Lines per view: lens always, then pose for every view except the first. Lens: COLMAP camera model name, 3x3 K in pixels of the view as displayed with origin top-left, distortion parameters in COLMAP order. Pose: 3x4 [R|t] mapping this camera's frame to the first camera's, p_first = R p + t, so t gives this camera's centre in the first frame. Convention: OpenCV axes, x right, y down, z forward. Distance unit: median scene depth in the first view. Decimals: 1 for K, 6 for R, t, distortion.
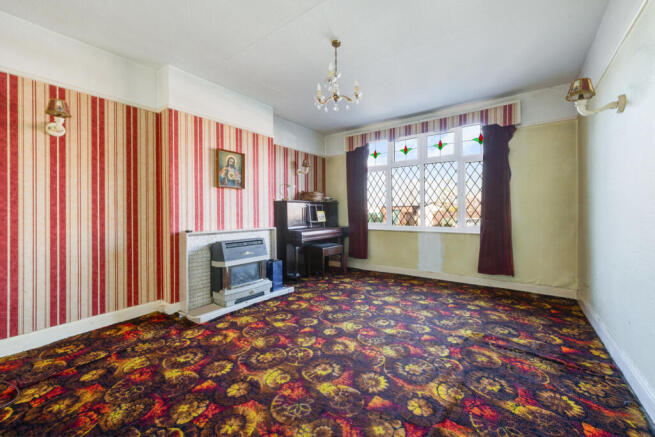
lens RADIAL K [[265.7, 0, 328.5], [0, 265.7, 218.6], [0, 0, 1]] dist [-0.002571, 0.001257]
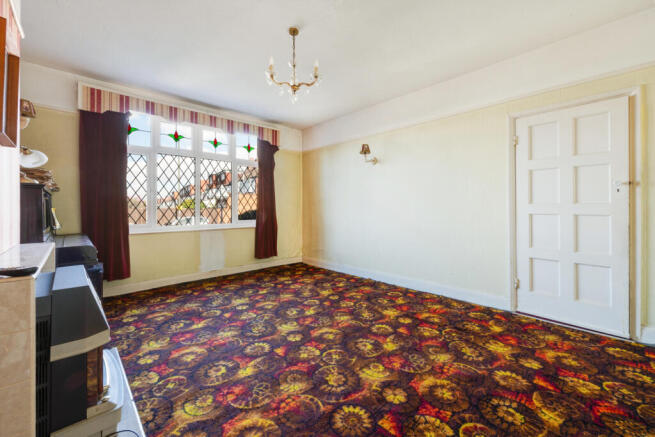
lens RADIAL K [[265.7, 0, 336.6], [0, 265.7, 203.3], [0, 0, 1]] dist [-0.002571, 0.001257]
pose [[0.169295, 0.021203, 0.985337, -0.787821], [0.032642, 0.999099, -0.027107, -0.006256], [-0.985025, 0.036753, 0.168451, 0.614442]]
